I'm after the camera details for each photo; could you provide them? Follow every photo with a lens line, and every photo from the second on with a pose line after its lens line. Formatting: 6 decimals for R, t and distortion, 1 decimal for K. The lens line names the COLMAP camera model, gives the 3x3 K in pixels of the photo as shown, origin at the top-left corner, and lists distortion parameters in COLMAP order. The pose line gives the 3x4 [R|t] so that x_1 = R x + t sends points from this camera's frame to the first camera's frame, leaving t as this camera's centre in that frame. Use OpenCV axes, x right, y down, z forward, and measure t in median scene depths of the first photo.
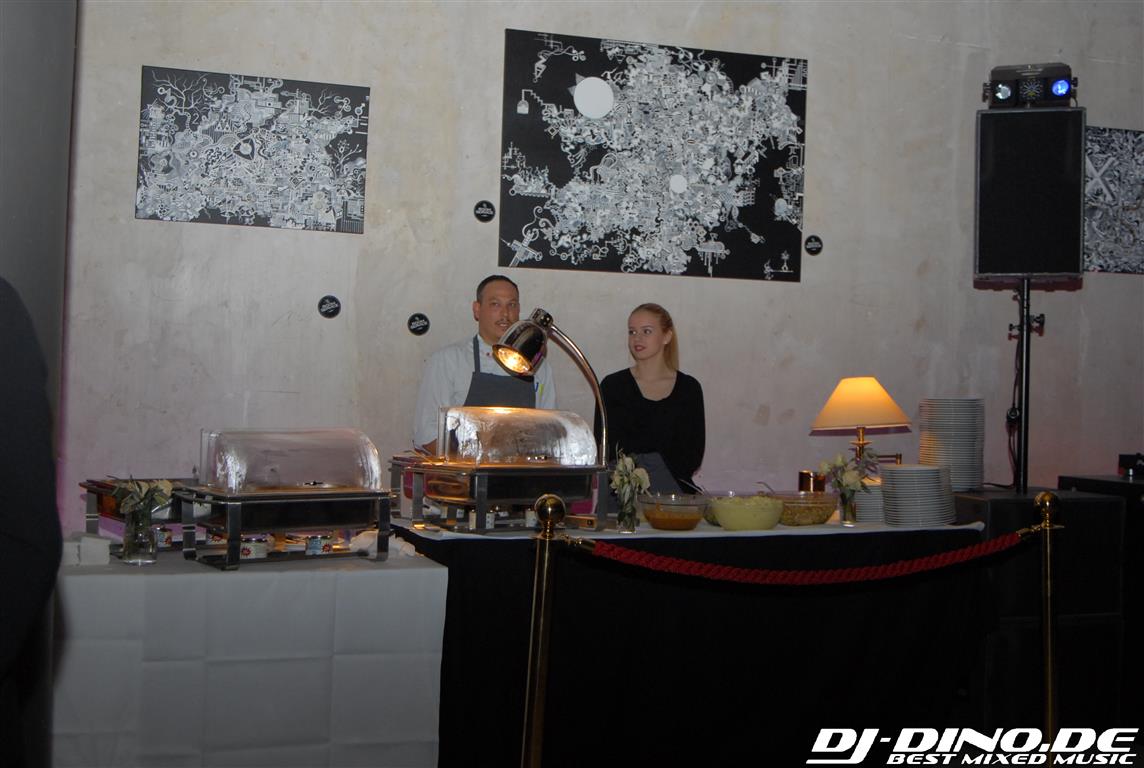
lens RADIAL K [[1381.7, 0, 572.0], [0, 1381.7, 384.0], [0, 0, 1]] dist [-0.081452, 0.054929]
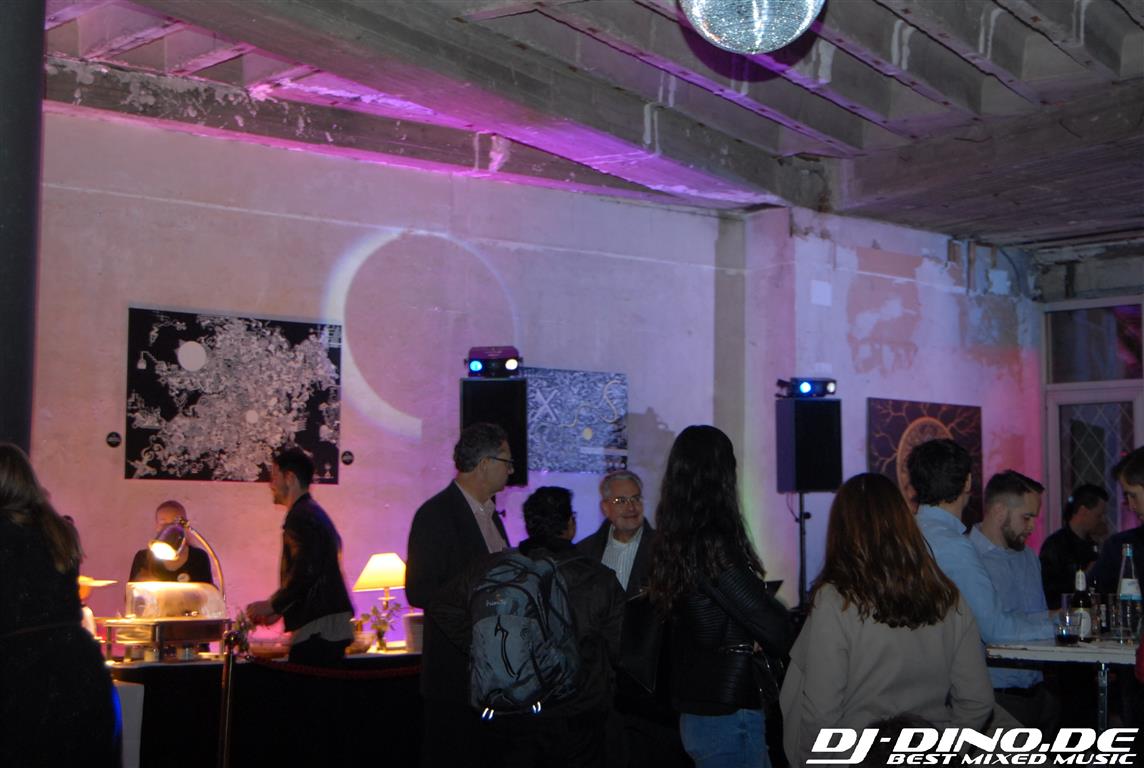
lens RADIAL K [[2218.9, 0, 572.0], [0, 2218.9, 384.0], [0, 0, 1]] dist [0.324168, -0.018269]
pose [[0.945895, 0.001281, 0.324470, -0.349505], [0.024435, 0.996871, -0.075168, -0.000875], [-0.323552, 0.079030, 0.942904, -1.233215]]
